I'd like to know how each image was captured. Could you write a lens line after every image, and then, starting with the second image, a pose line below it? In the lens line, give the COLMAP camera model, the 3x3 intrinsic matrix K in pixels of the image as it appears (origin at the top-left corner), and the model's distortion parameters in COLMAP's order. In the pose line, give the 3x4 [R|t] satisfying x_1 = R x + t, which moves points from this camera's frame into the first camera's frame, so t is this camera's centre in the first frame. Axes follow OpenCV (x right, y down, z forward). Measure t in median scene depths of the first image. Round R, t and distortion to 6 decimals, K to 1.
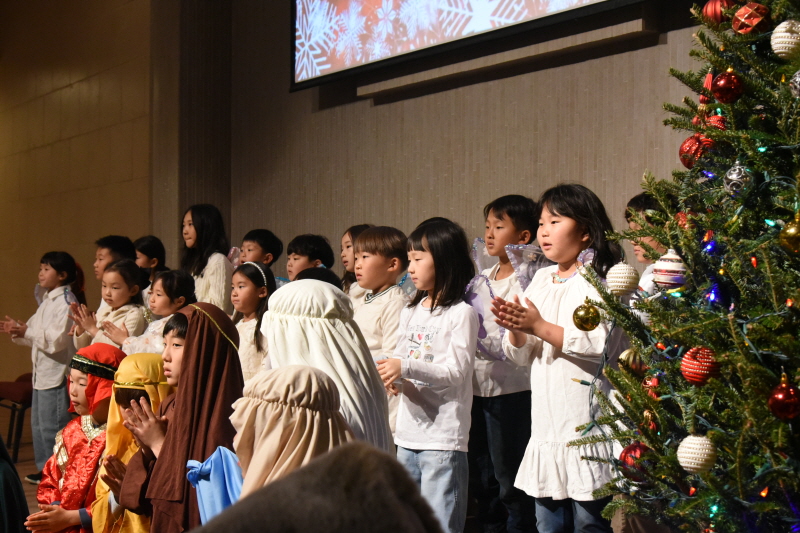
lens RADIAL K [[1173.6, 0, 397.4], [0, 1173.6, 267.8], [0, 0, 1]] dist [-0.027448, 0.000000]
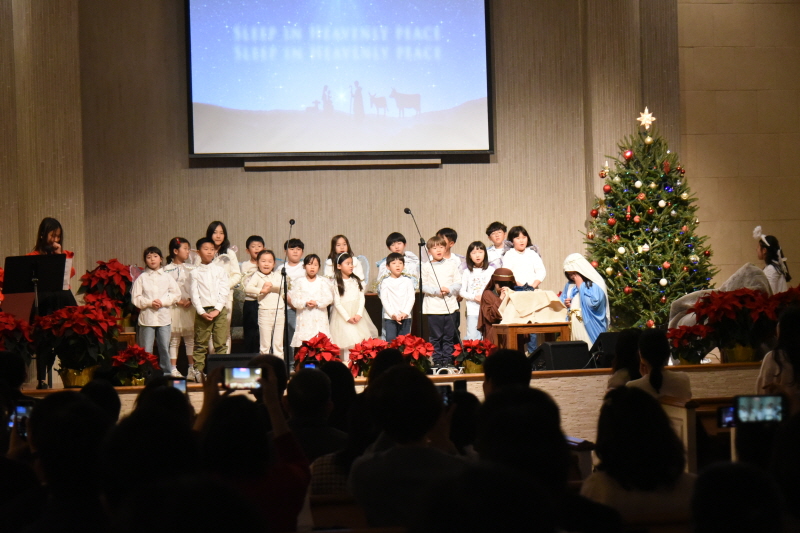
lens RADIAL K [[1799.9, 0, 402.3], [0, 1799.9, 268.0], [0, 0, 1]] dist [-0.055346, 0.000000]
pose [[0.413577, -0.001732, 0.910468, -2.727460], [0.019360, 0.999789, -0.006892, 0.045288], [-0.910263, 0.020477, 0.413523, -0.456691]]
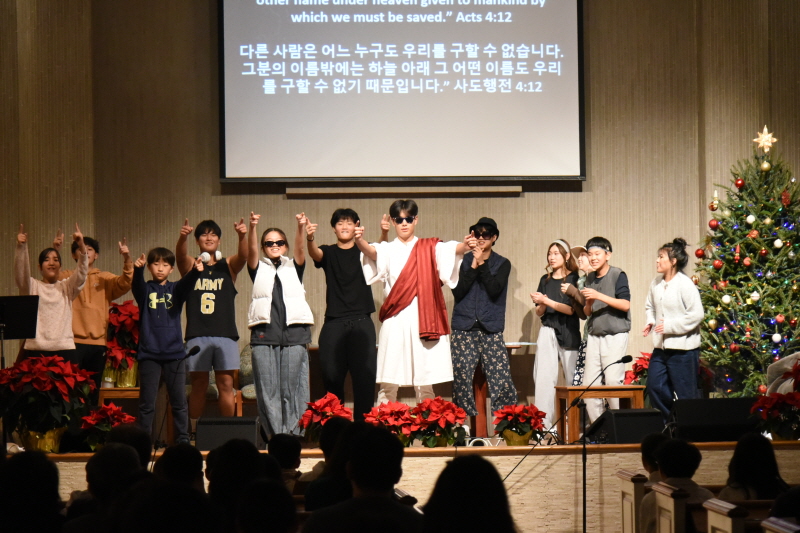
lens RADIAL K [[2145.5, 0, 397.1], [0, 2145.5, 265.9], [0, 0, 1]] dist [-0.052976, 0.000000]
pose [[0.510490, 0.021537, 0.859614, -2.616872], [0.004259, 0.999611, -0.027574, 0.036305], [-0.859873, 0.017737, 0.510199, -0.659727]]
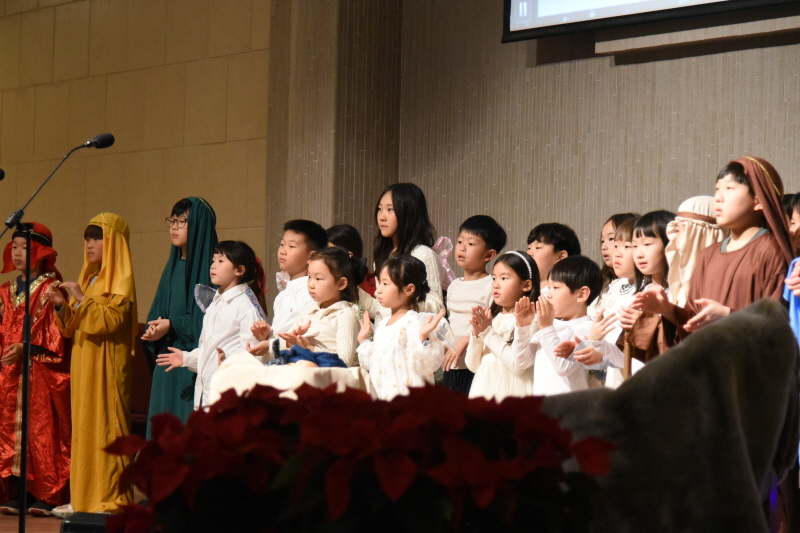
lens RADIAL K [[2546.2, 0, 401.1], [0, 2546.2, 266.6], [0, 0, 1]] dist [-0.076626, 0.000000]
pose [[0.999459, 0.018905, -0.026930, -0.124259], [-0.019282, 0.999718, -0.013836, 0.027973], [0.026661, 0.014348, 0.999542, -0.787129]]
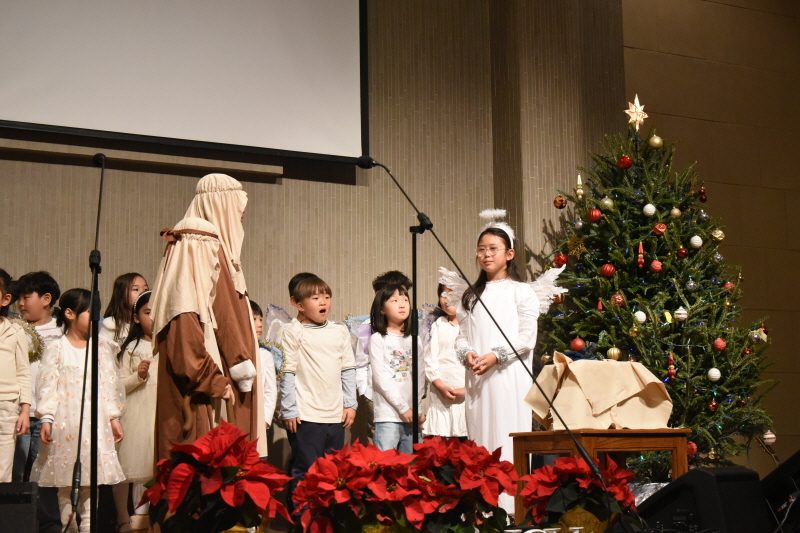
lens RADIAL K [[1341.0, 0, 400.8], [0, 1341.0, 263.8], [0, 0, 1]] dist [-0.025055, 0.000000]
pose [[0.118951, 0.140666, 0.982885, -1.159632], [0.003561, 0.989847, -0.142093, 0.128991], [-0.992894, 0.020402, 0.117243, 0.499340]]
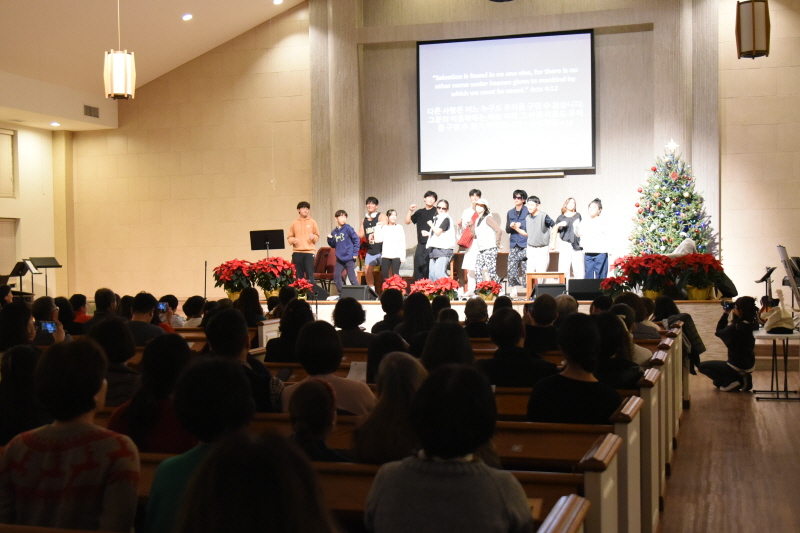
lens RADIAL K [[1061.2, 0, 401.4], [0, 1061.2, 268.8], [0, 0, 1]] dist [-0.080375, 0.000000]
pose [[0.788560, -0.021444, 0.614584, -2.124249], [0.007835, 0.999661, 0.024827, 0.035957], [-0.614908, -0.014762, 0.788460, -1.379377]]
